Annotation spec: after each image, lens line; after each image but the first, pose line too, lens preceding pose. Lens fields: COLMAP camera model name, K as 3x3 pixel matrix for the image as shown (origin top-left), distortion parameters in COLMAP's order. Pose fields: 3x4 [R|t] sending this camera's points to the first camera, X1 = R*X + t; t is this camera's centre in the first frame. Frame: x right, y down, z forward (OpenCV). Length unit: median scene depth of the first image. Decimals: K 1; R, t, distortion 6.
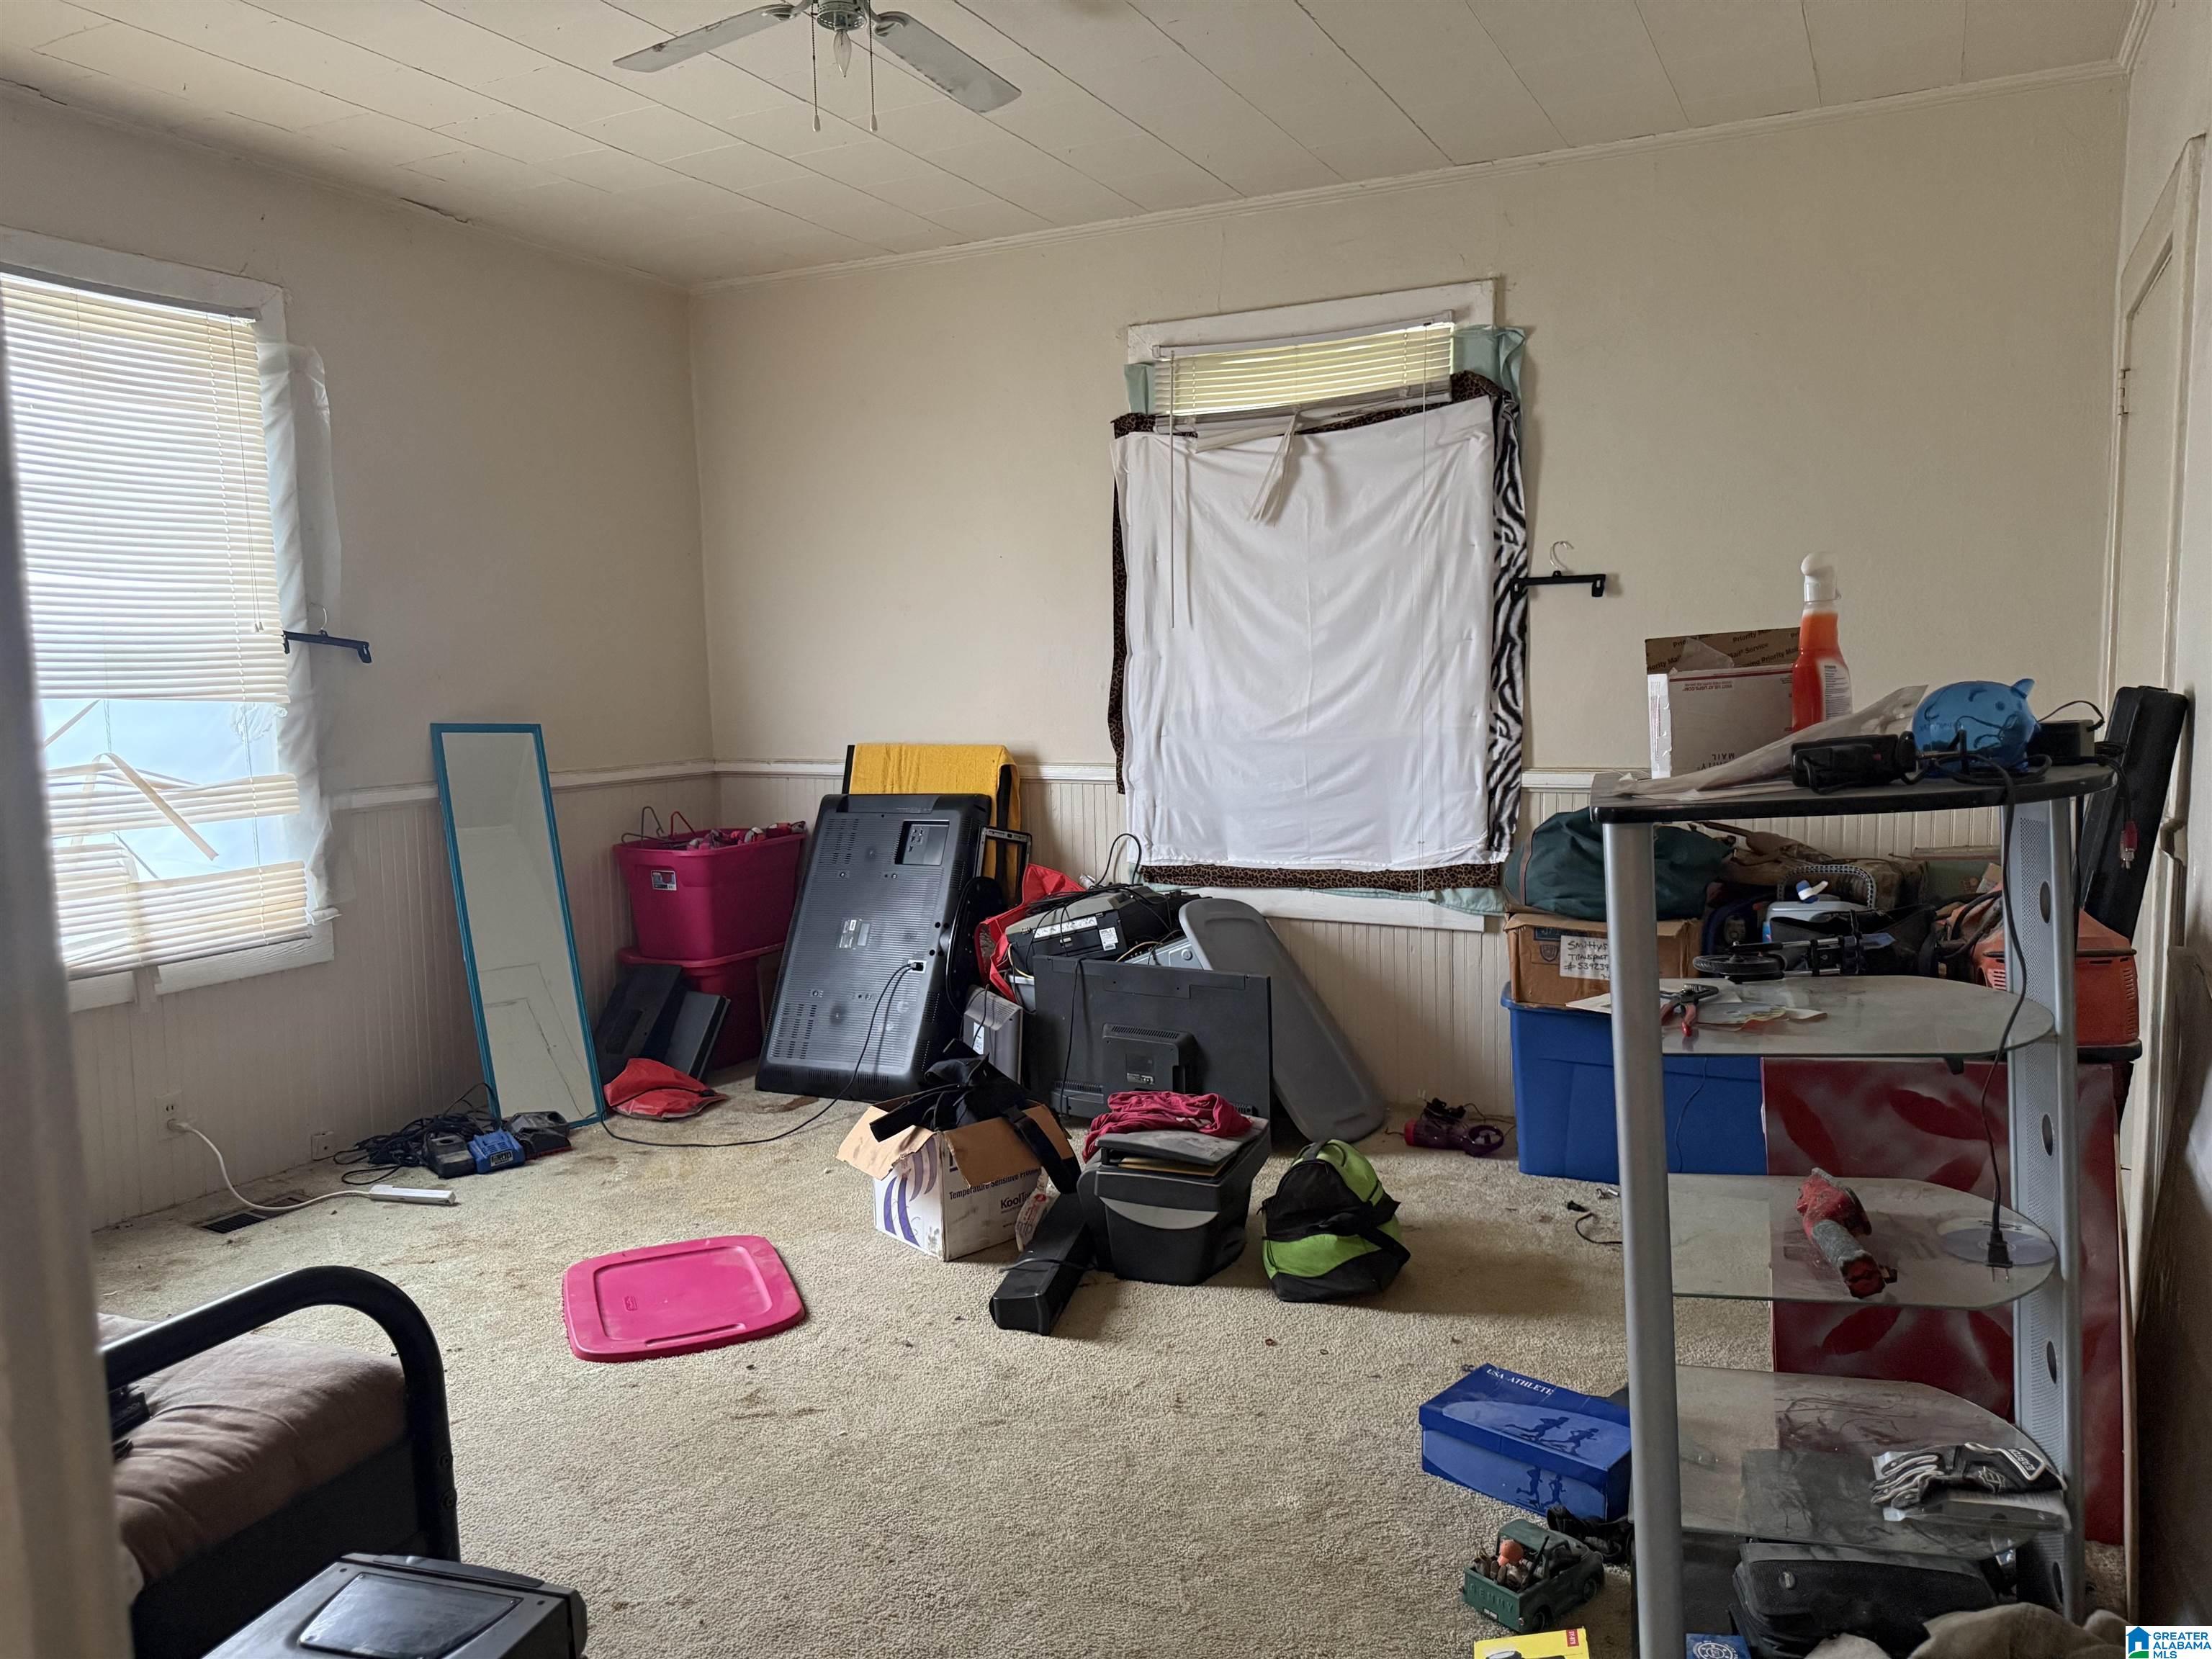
lens RADIAL K [[1562.3, 0, 1123.8], [0, 1562.3, 828.3], [0, 0, 1]] dist [0.056331, -0.080169]
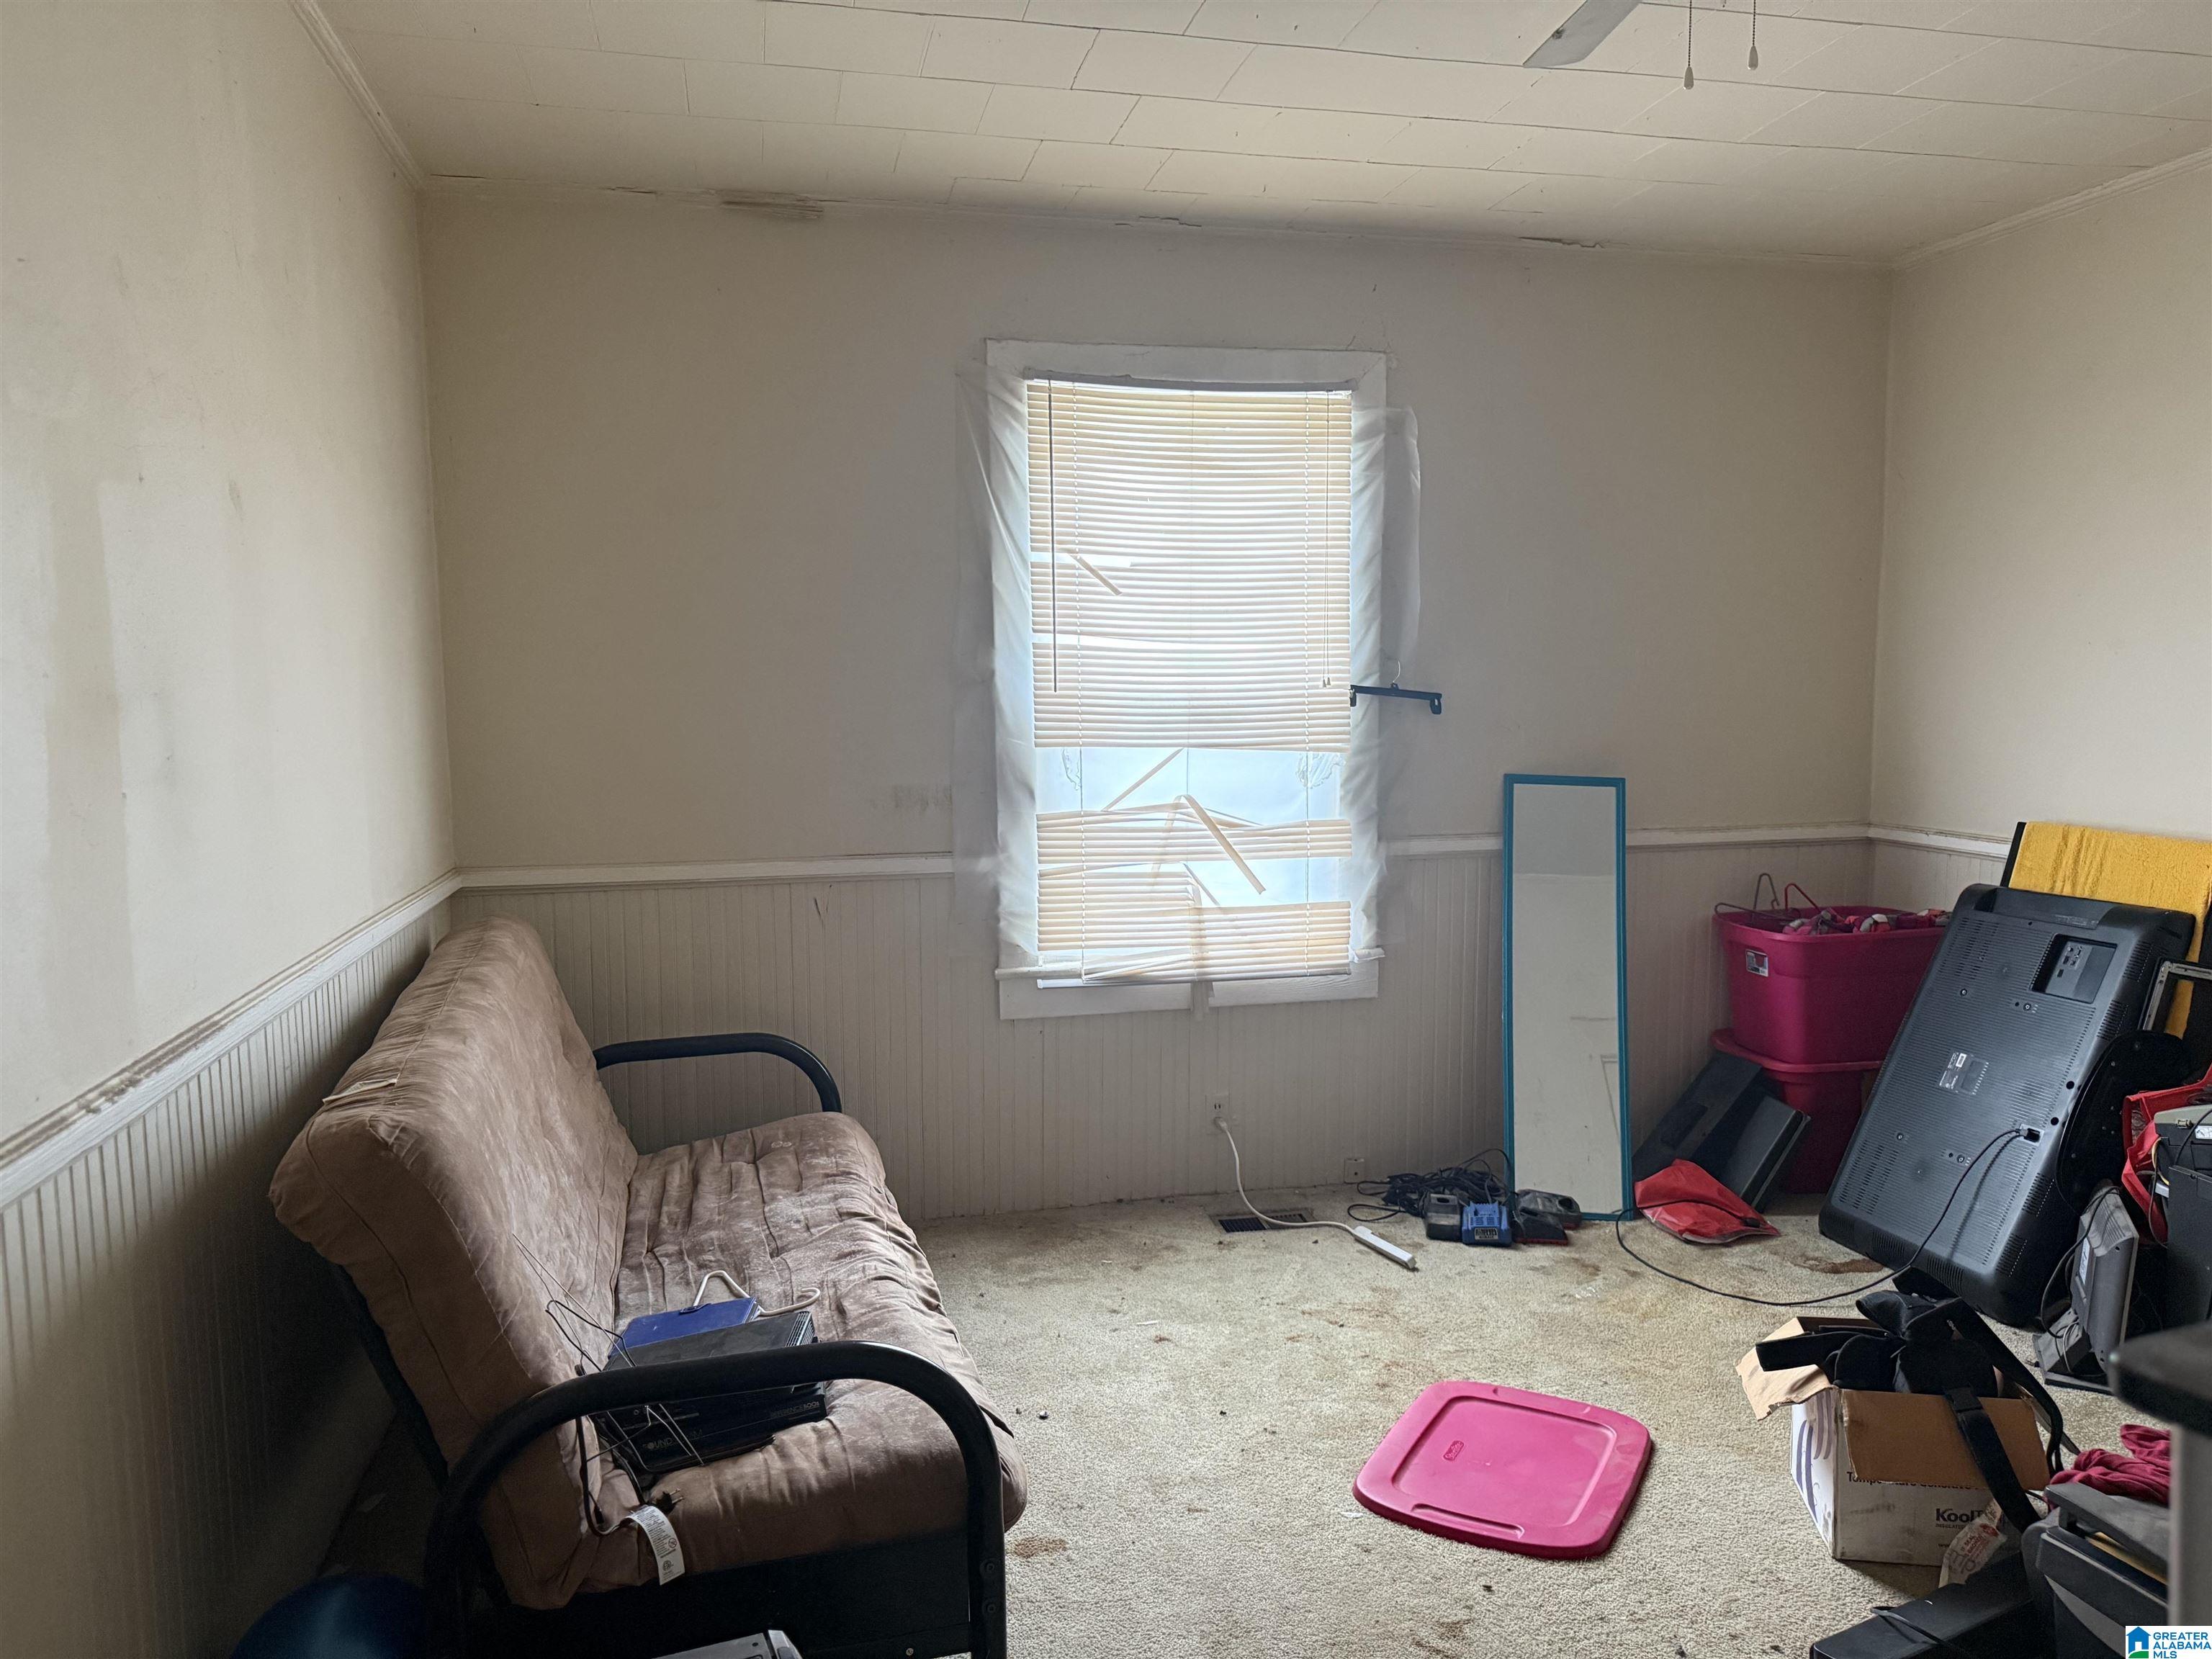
lens RADIAL K [[1562.3, 0, 1092.1], [0, 1562.3, 830.7], [0, 0, 1]] dist [0.056331, -0.080169]
pose [[0.623498, 0.088415, -0.776809, 0.171181], [-0.082054, 0.995498, 0.047446, -0.058562], [0.777507, 0.034158, 0.627946, 0.193126]]
